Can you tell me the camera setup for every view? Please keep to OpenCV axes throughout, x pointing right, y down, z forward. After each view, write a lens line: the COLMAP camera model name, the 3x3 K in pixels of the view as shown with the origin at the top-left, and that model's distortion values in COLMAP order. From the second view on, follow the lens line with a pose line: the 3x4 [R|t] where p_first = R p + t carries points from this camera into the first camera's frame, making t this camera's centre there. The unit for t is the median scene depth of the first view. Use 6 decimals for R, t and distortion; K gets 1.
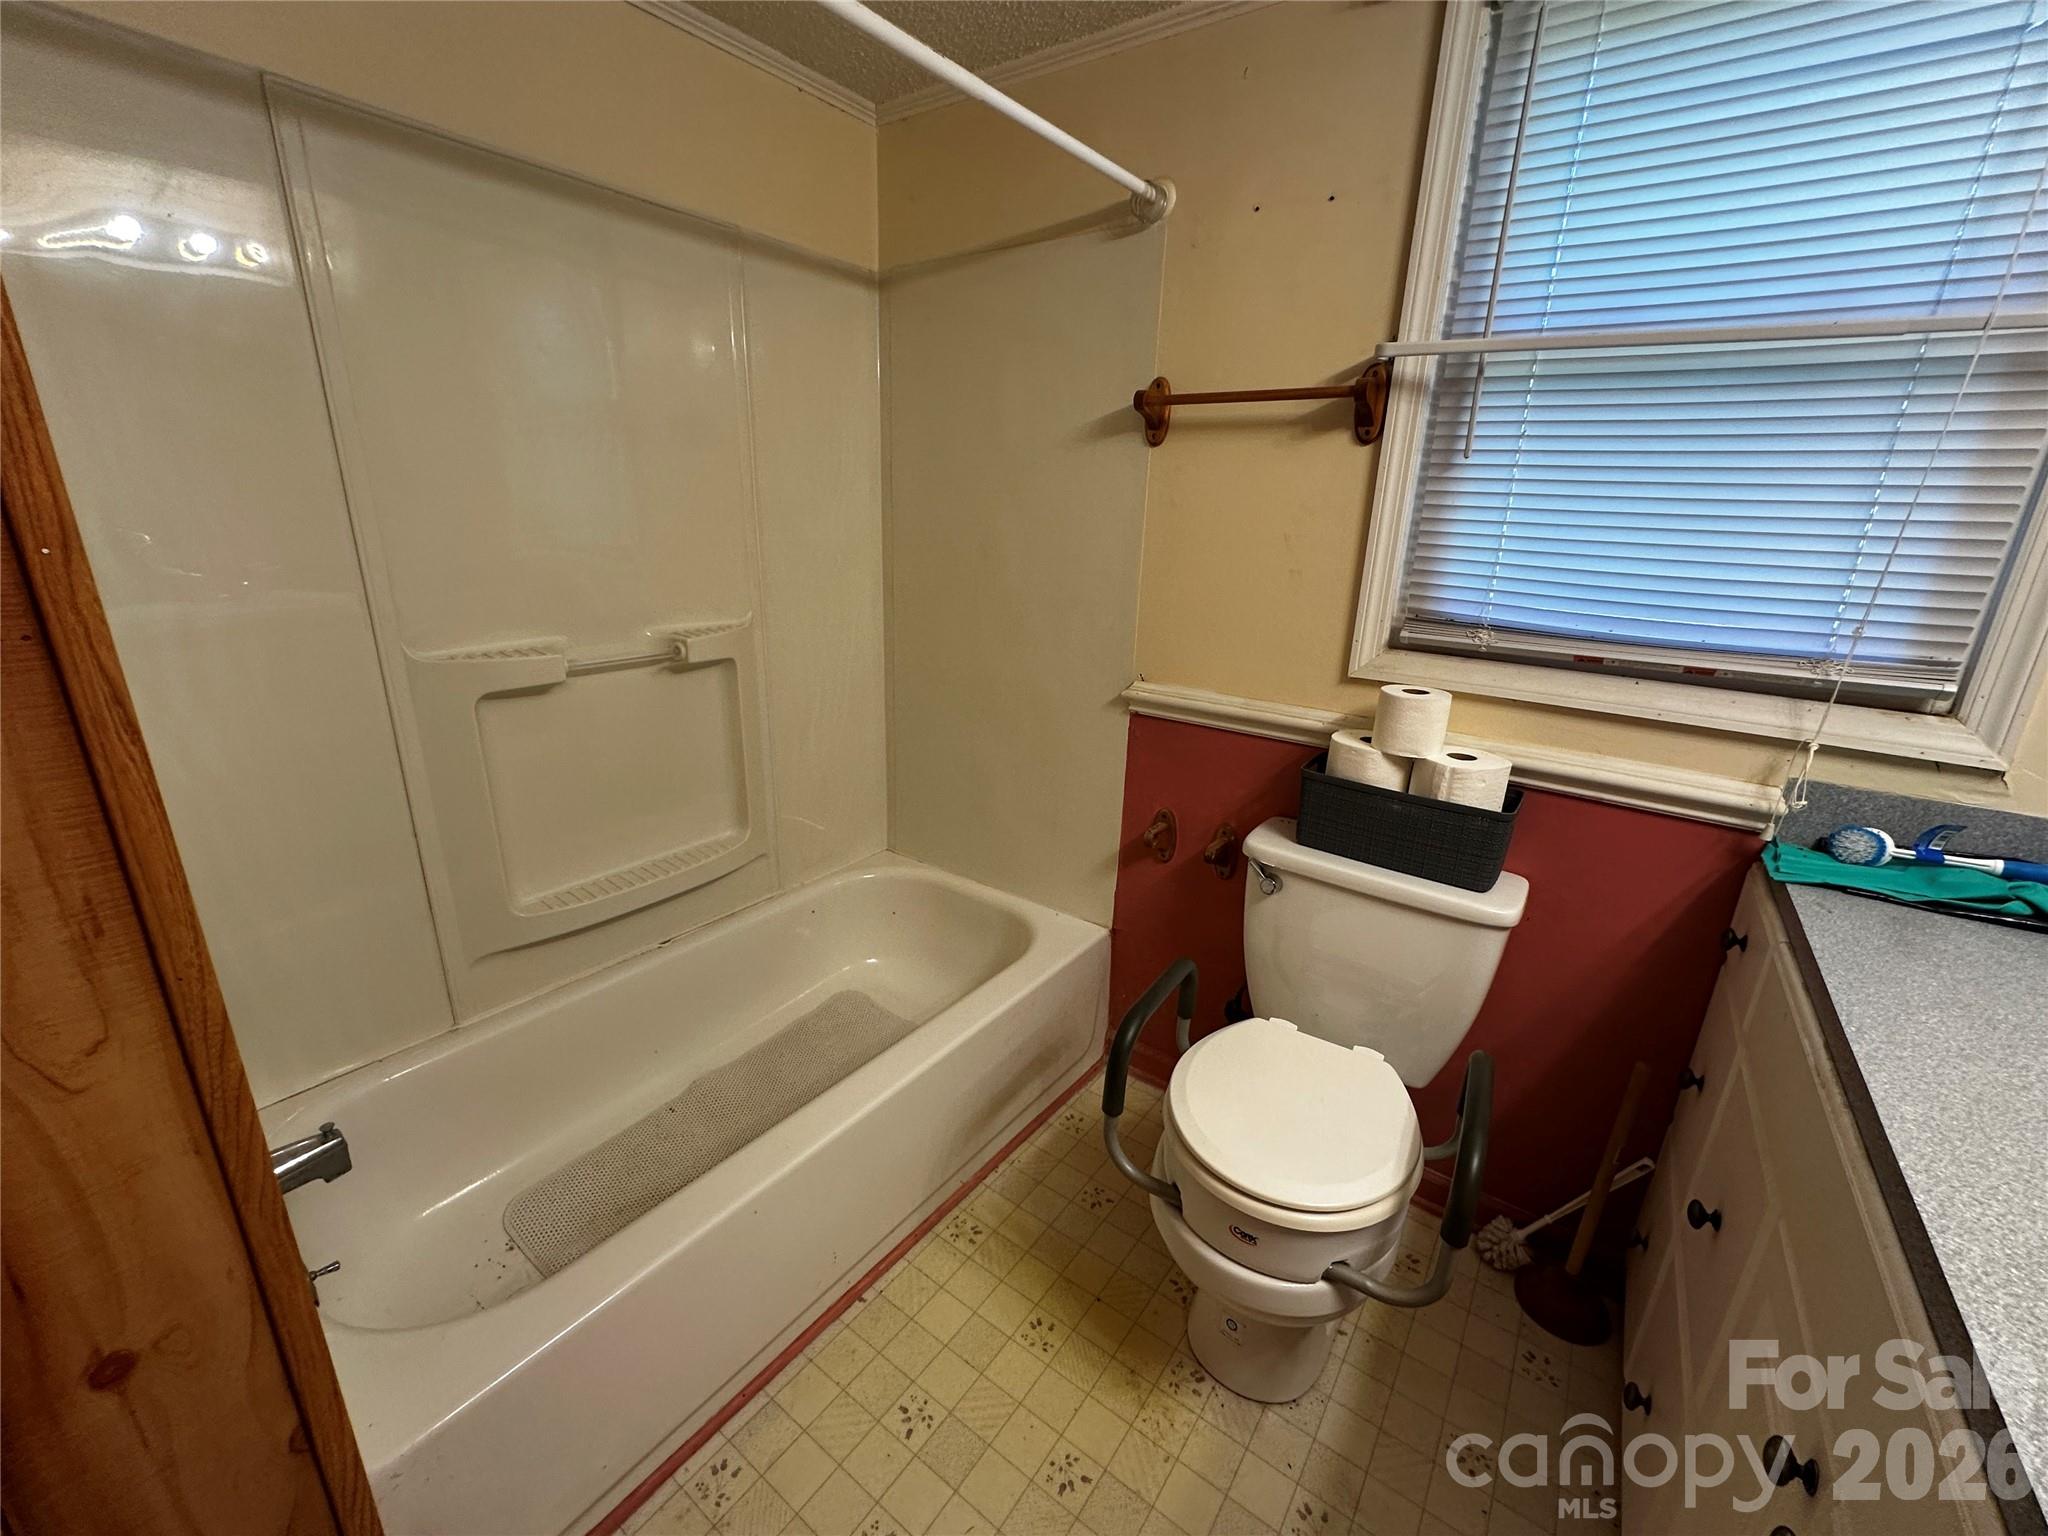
lens RADIAL K [[822.3, 0, 1028.3], [0, 822.3, 764.5], [0, 0, 1]] dist [-0.004583, 0.000748]
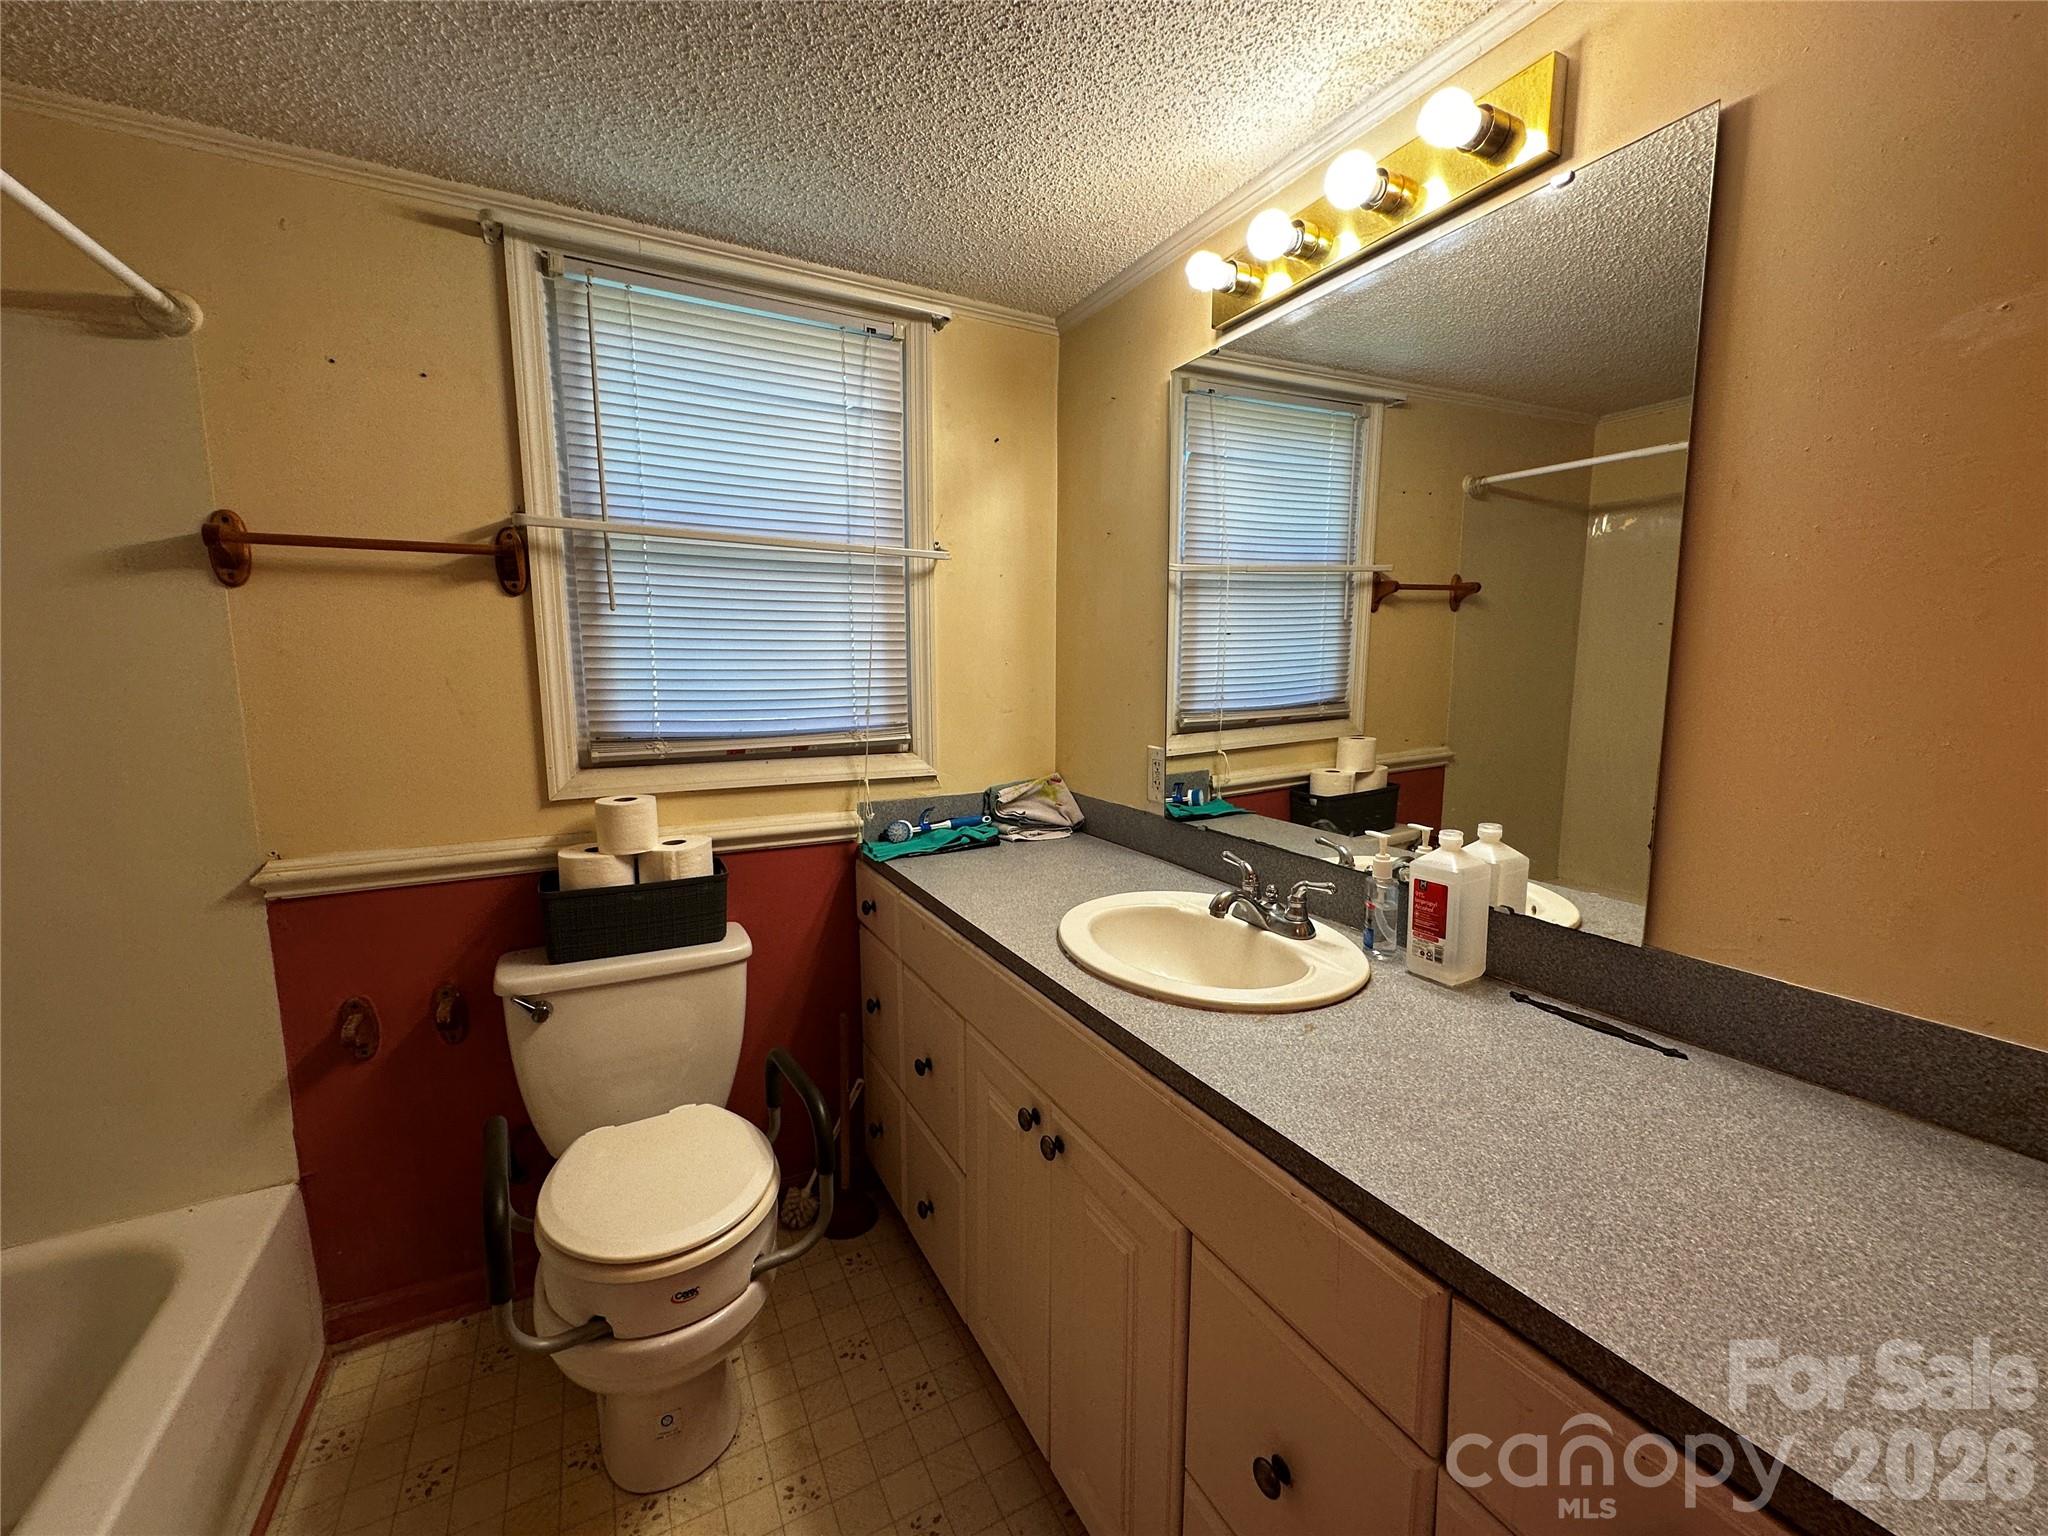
lens RADIAL K [[822.3, 0, 1007.5], [0, 822.3, 767.3], [0, 0, 1]] dist [-0.004583, 0.000748]
pose [[0.447452, -0.151228, 0.881429, -0.322337], [0.281346, 0.959359, 0.021775, -0.003808], [-0.848900, 0.238243, 0.471814, -0.038260]]
